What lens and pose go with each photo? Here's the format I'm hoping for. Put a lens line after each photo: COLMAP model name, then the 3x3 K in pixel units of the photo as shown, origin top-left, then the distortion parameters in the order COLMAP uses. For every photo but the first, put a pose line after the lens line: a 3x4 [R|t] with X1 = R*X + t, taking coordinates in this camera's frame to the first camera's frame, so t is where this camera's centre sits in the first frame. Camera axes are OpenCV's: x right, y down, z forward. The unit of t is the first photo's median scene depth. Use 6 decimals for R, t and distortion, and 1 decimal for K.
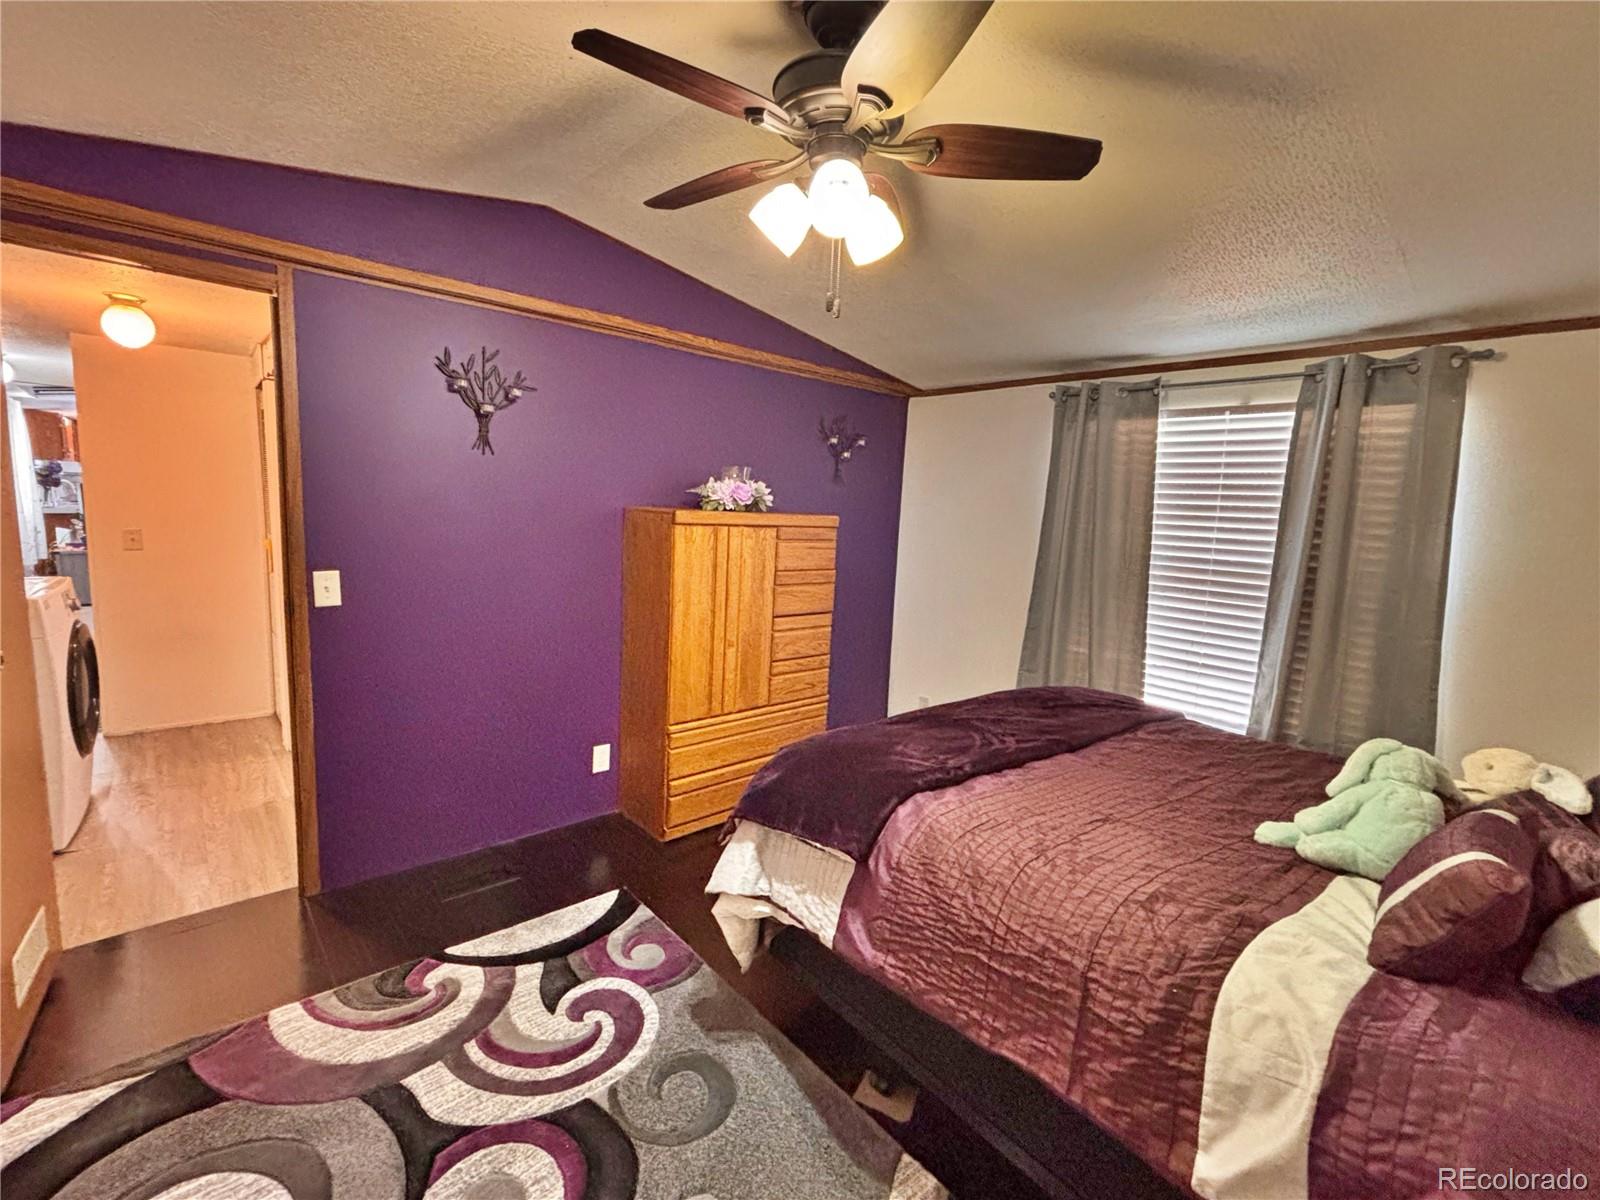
lens RADIAL K [[695.9, 0, 793.1], [0, 695.9, 594.6], [0, 0, 1]] dist [-0.003049, 0.000075]
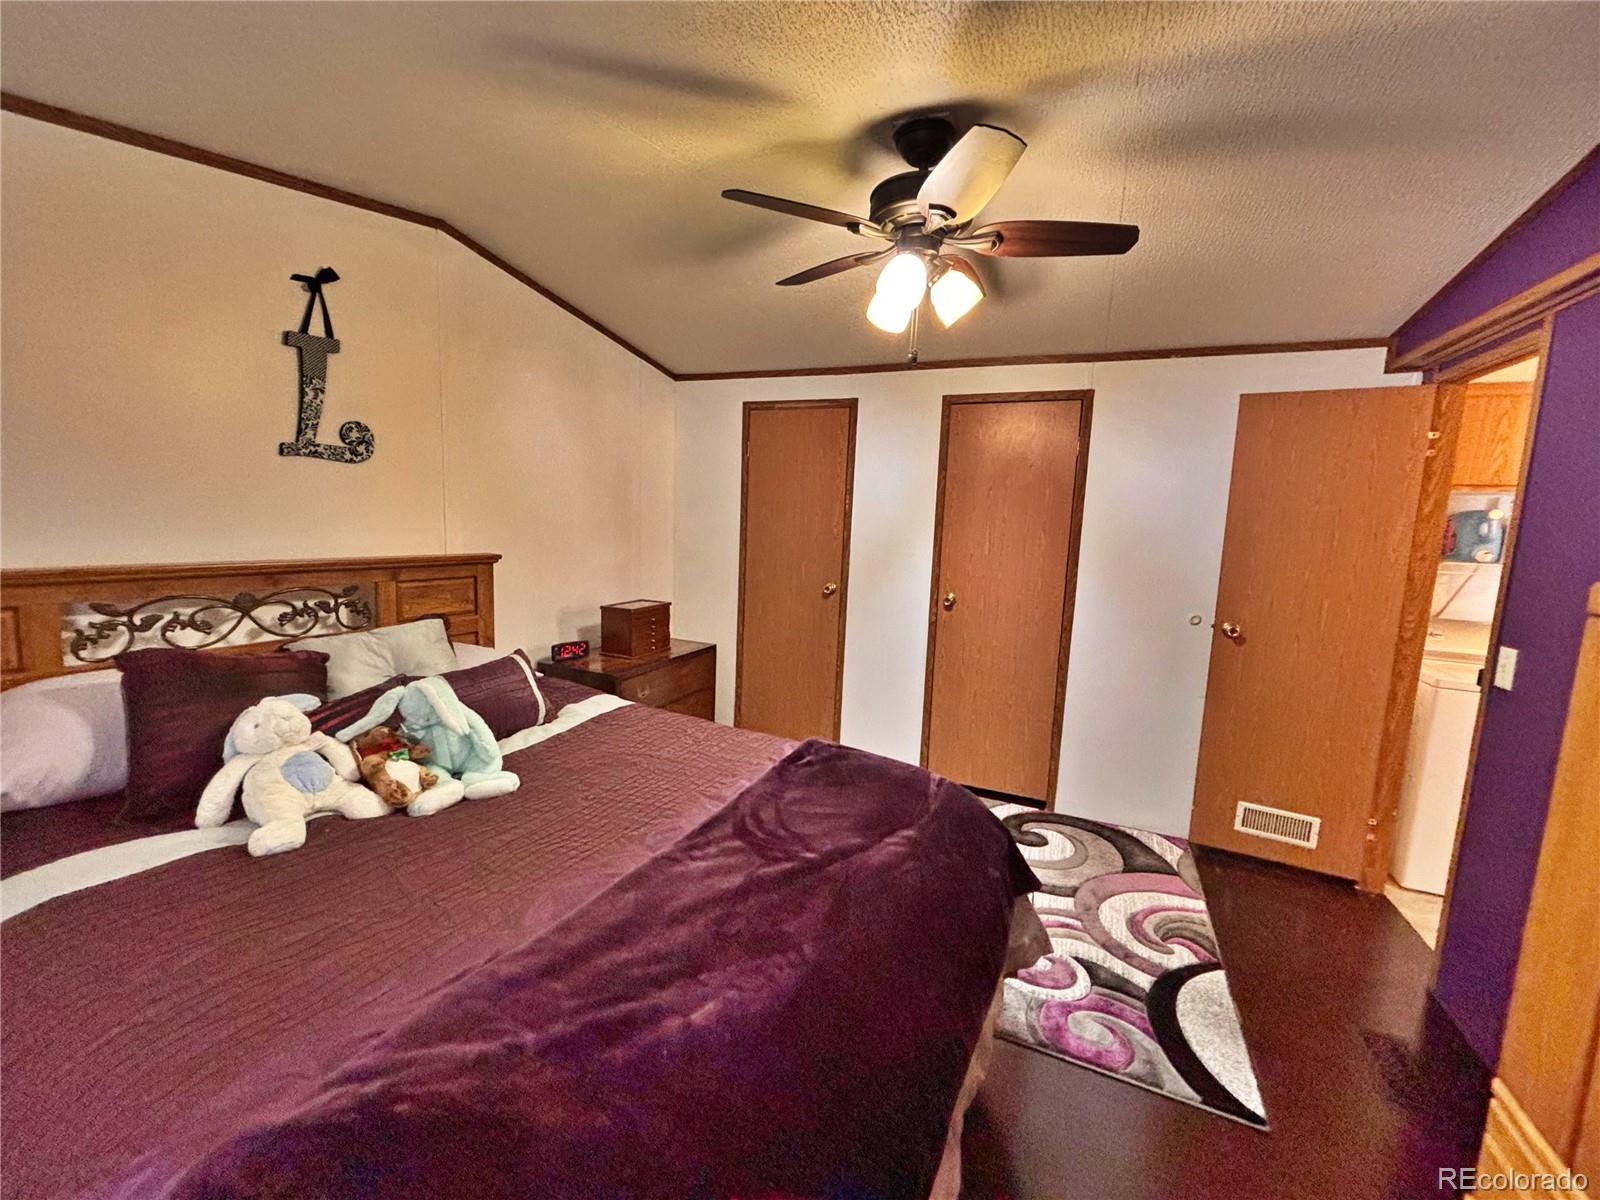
lens RADIAL K [[650.3, 0, 798.0], [0, 650.3, 593.8], [0, 0, 1]] dist [-0.000031, -0.000195]
pose [[-0.904347, -0.032972, -0.425522, 0.474699], [-0.138479, 0.965740, 0.219474, -0.152095], [0.403707, 0.257407, -0.877931, 1.333872]]
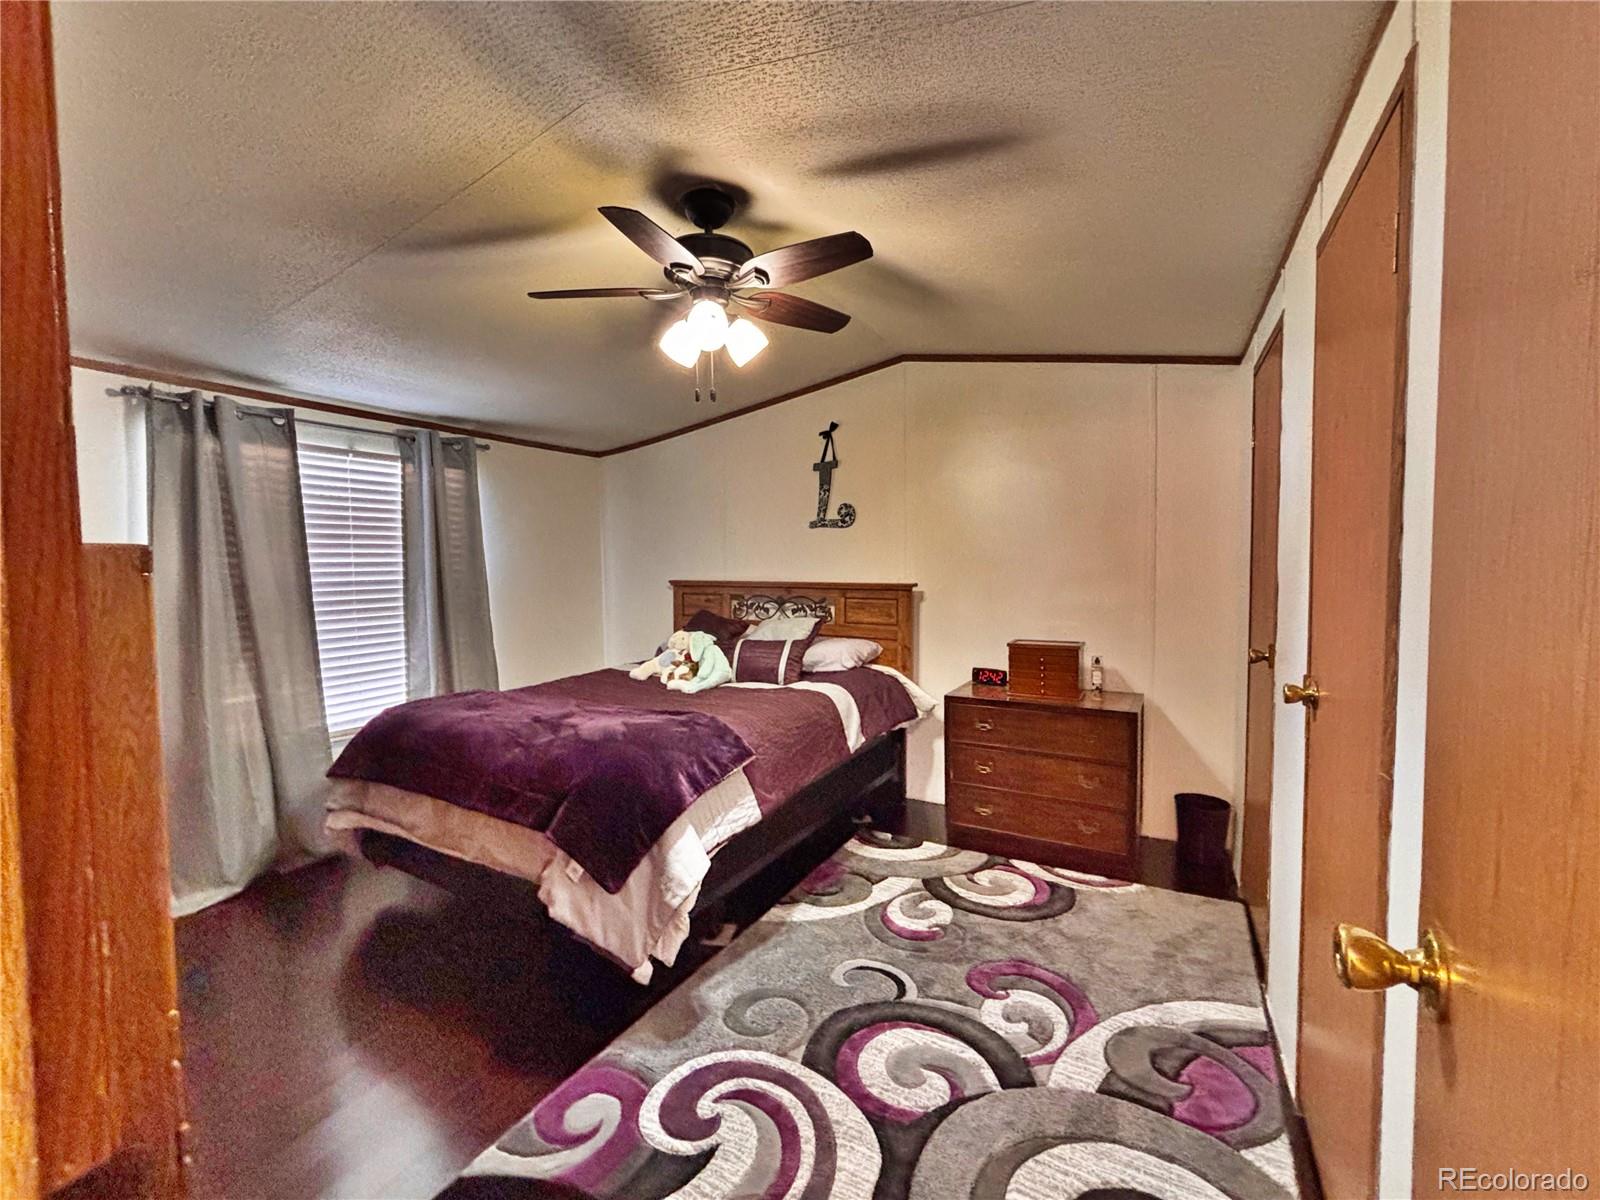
lens RADIAL K [[675.7, 0, 795.2], [0, 675.7, 594.6], [0, 0, 1]] dist [-0.002507, -0.000613]
pose [[-0.330758, -0.086446, 0.939748, -0.876225], [0.121796, 0.983557, 0.133344, -0.113725], [-0.935823, 0.158562, -0.314791, 0.866545]]
